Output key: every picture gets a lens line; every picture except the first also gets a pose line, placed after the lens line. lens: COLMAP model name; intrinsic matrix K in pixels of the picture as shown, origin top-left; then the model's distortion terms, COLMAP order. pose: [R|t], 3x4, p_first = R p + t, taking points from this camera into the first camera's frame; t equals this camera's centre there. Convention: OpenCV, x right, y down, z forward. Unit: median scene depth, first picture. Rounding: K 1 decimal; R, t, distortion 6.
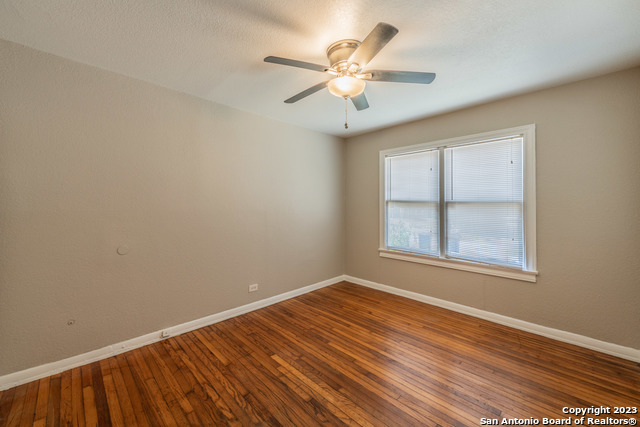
lens RADIAL K [[259.5, 0, 319.3], [0, 259.5, 201.3], [0, 0, 1]] dist [0.002195, 0.000107]
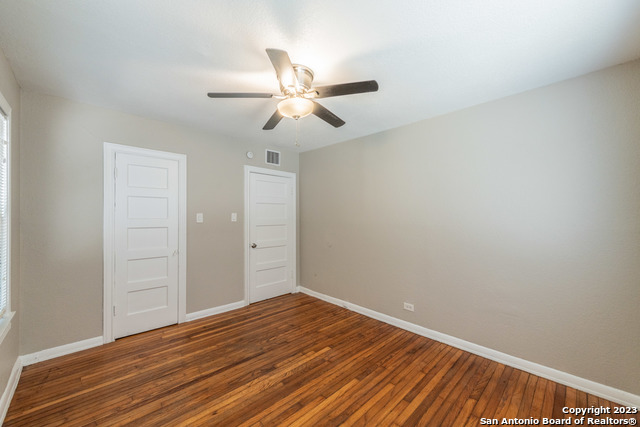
lens RADIAL K [[246.4, 0, 304.6], [0, 246.4, 213.8], [0, 0, 1]] dist [0.001326, -0.000042]
pose [[-0.040720, -0.005440, -0.999156, 0.814431], [0.007608, 0.999954, -0.005755, -0.005794], [0.999142, -0.007836, -0.040677, 0.808046]]
